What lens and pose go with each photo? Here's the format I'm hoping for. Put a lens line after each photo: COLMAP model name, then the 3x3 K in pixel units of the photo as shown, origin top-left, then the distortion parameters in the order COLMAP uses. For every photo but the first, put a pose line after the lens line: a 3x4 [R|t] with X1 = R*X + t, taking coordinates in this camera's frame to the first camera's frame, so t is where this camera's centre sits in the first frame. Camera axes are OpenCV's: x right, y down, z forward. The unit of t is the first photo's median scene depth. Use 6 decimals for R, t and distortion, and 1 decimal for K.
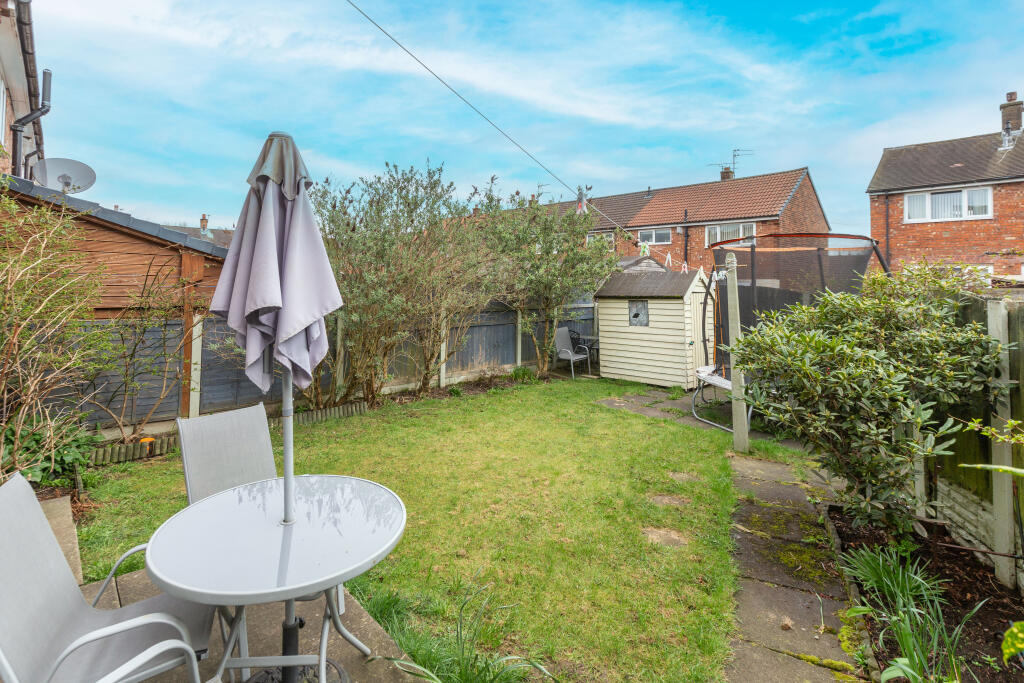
lens RADIAL K [[472.6, 0, 509.0], [0, 472.6, 329.1], [0, 0, 1]] dist [-0.001247, -0.000515]
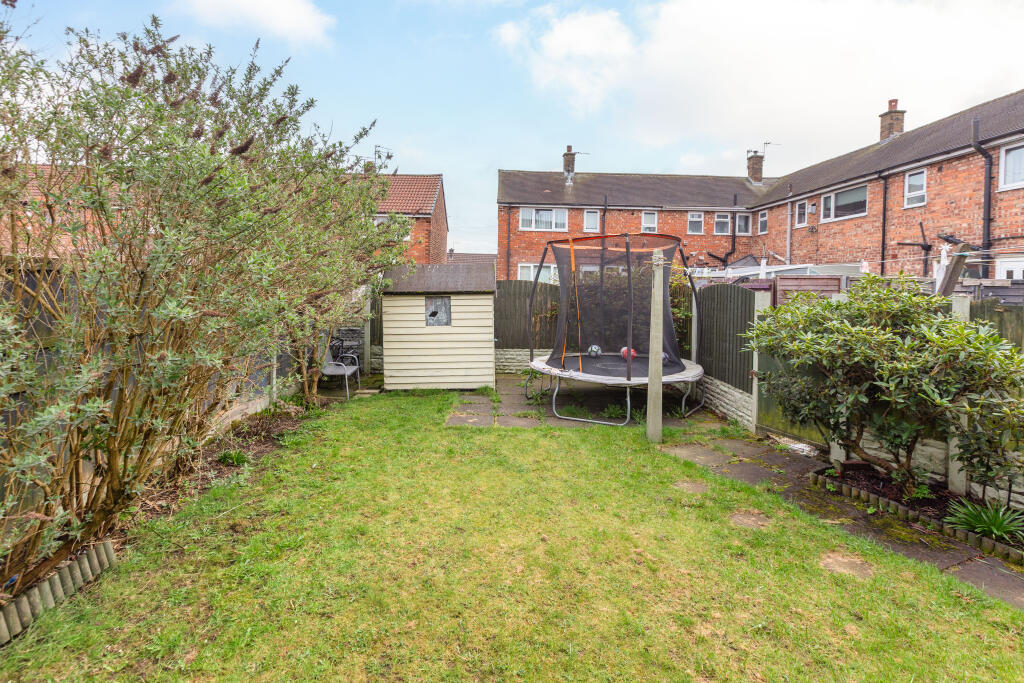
lens RADIAL K [[465.2, 0, 513.2], [0, 465.2, 319.6], [0, 0, 1]] dist [-0.001070, -0.000279]
pose [[0.678690, -0.061606, 0.731836, -0.244354], [0.059993, 0.997796, 0.028358, -0.031345], [-0.731970, 0.024658, 0.680890, 0.284814]]
